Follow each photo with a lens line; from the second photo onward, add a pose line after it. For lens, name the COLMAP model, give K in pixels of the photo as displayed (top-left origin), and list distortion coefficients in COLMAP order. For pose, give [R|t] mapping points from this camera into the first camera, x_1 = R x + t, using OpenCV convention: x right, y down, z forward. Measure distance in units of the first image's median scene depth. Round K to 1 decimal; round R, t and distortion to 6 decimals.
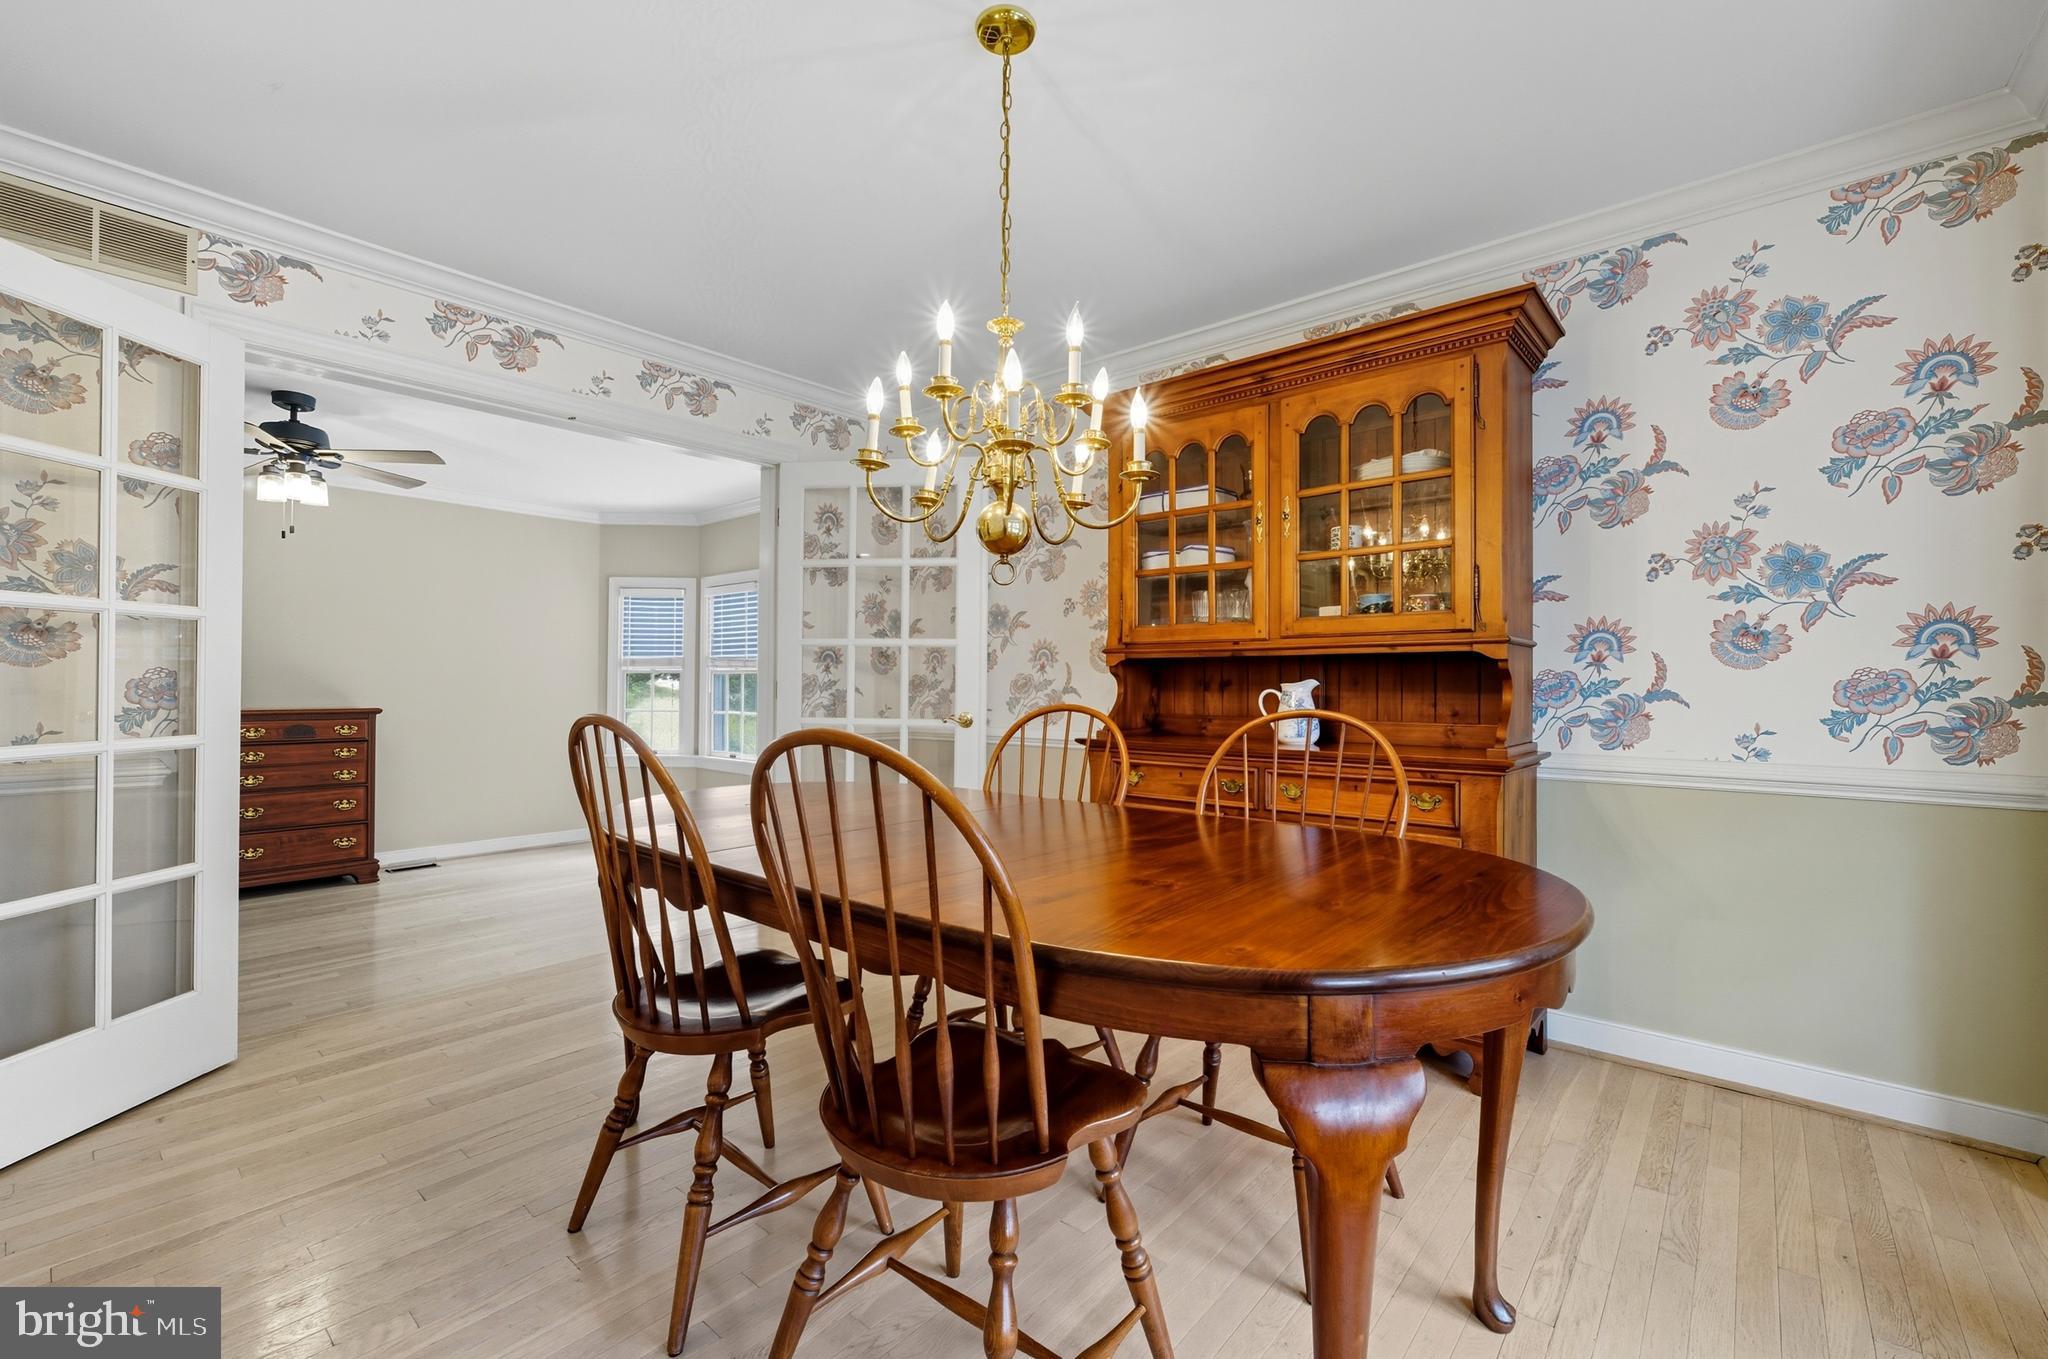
lens RADIAL K [[878.1, 0, 1020.7], [0, 878.1, 682.3], [0, 0, 1]] dist [-0.009240, -0.000849]
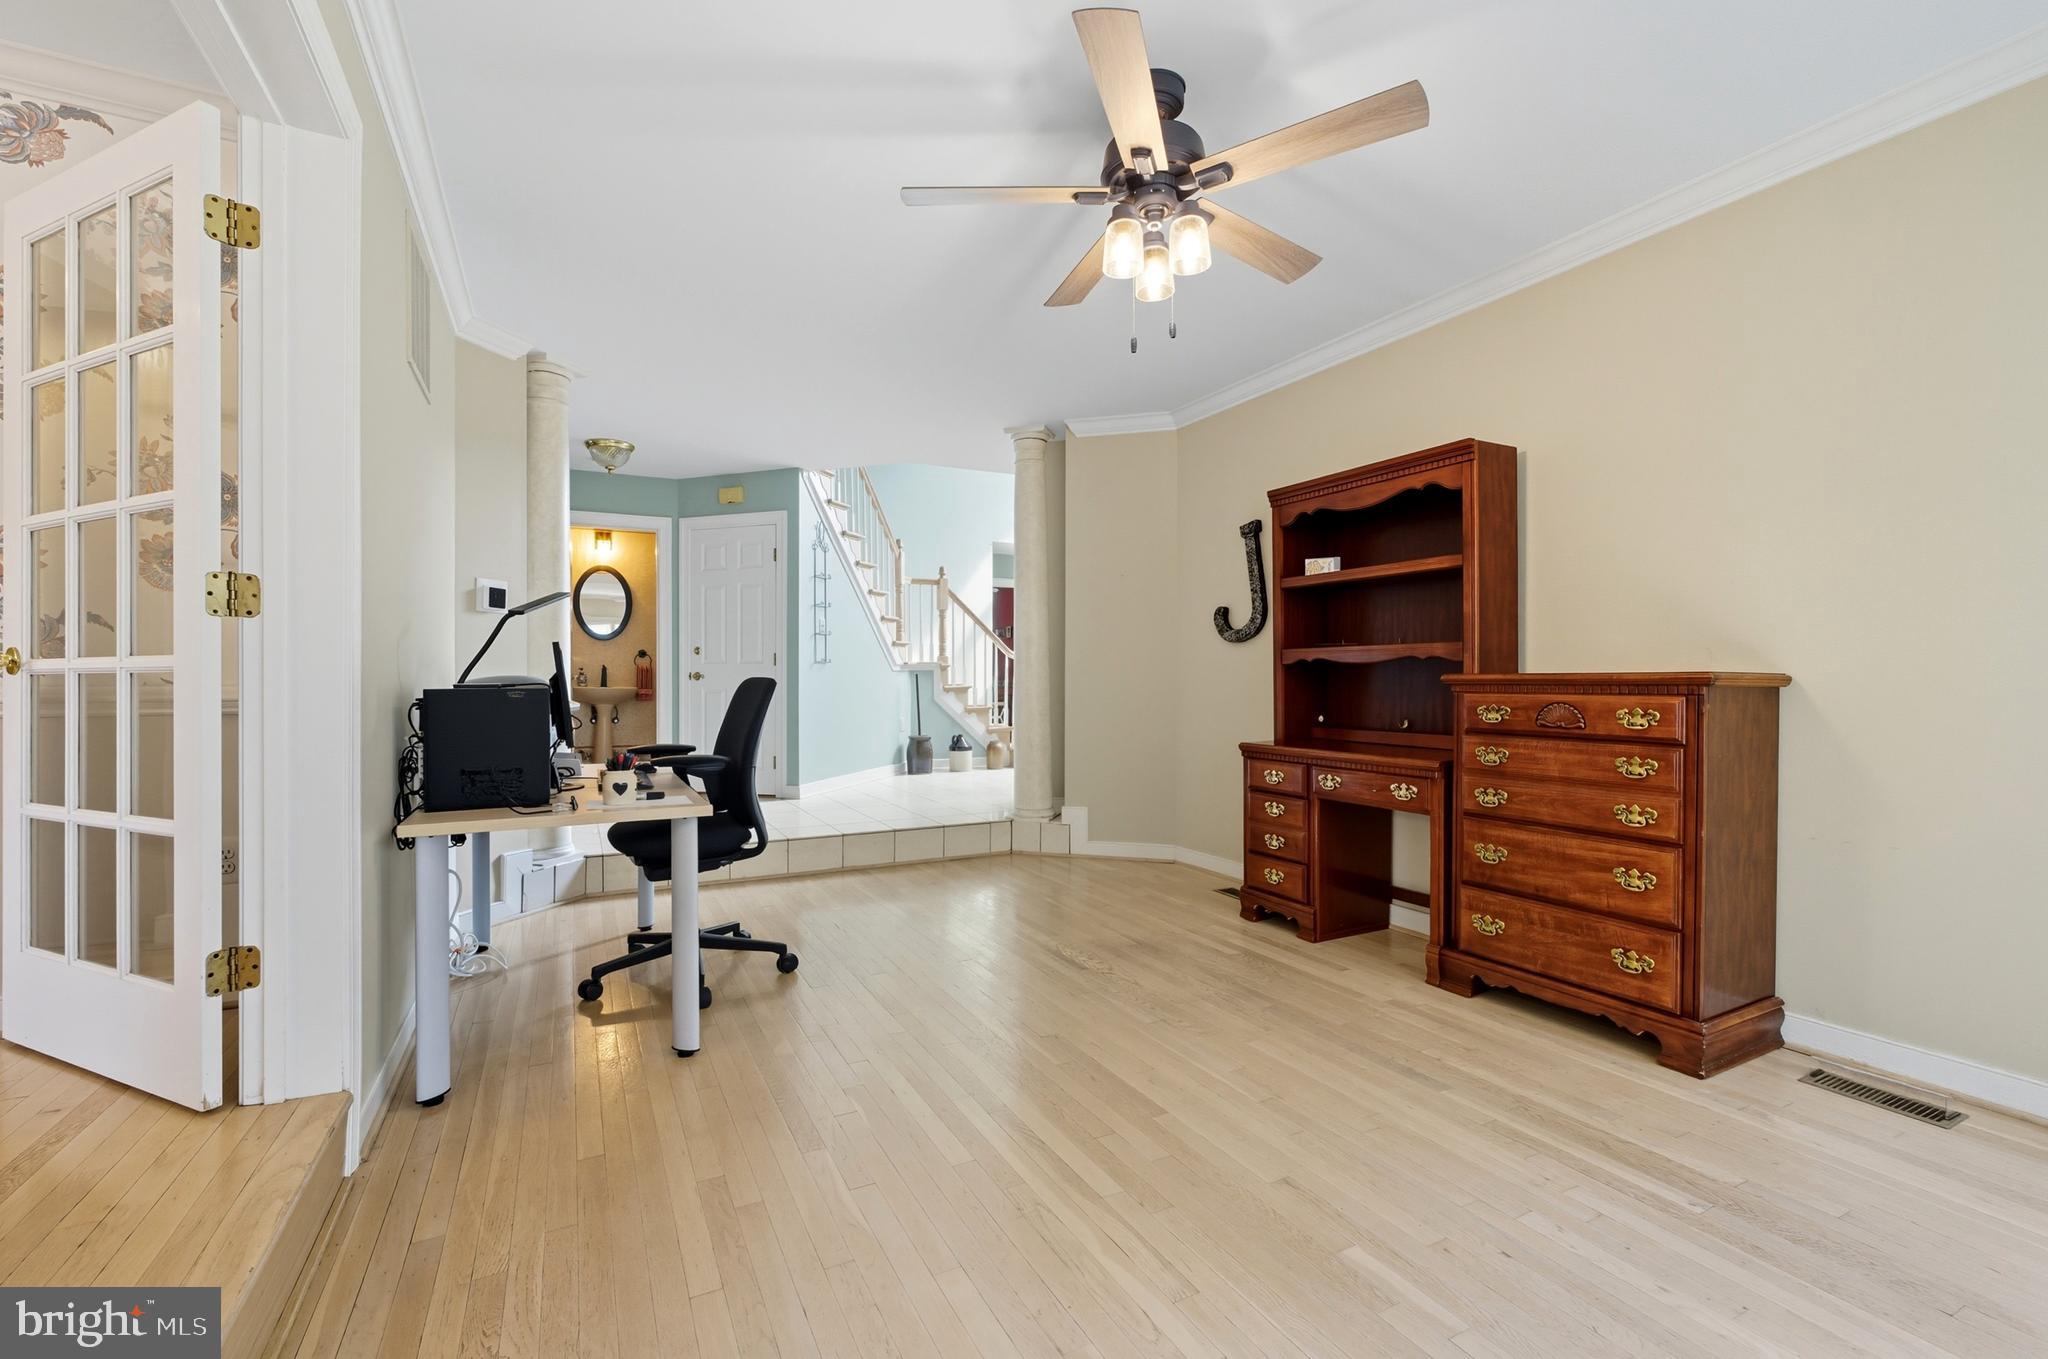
lens RADIAL K [[878.1, 0, 1023.4], [0, 878.1, 677.6], [0, 0, 1]] dist [-0.009240, -0.000849]
pose [[-0.383047, 0.003603, -0.923722, -0.228480], [0.006874, 0.999976, 0.001050, 0.031046], [0.923703, -0.005948, -0.383062, 0.900806]]
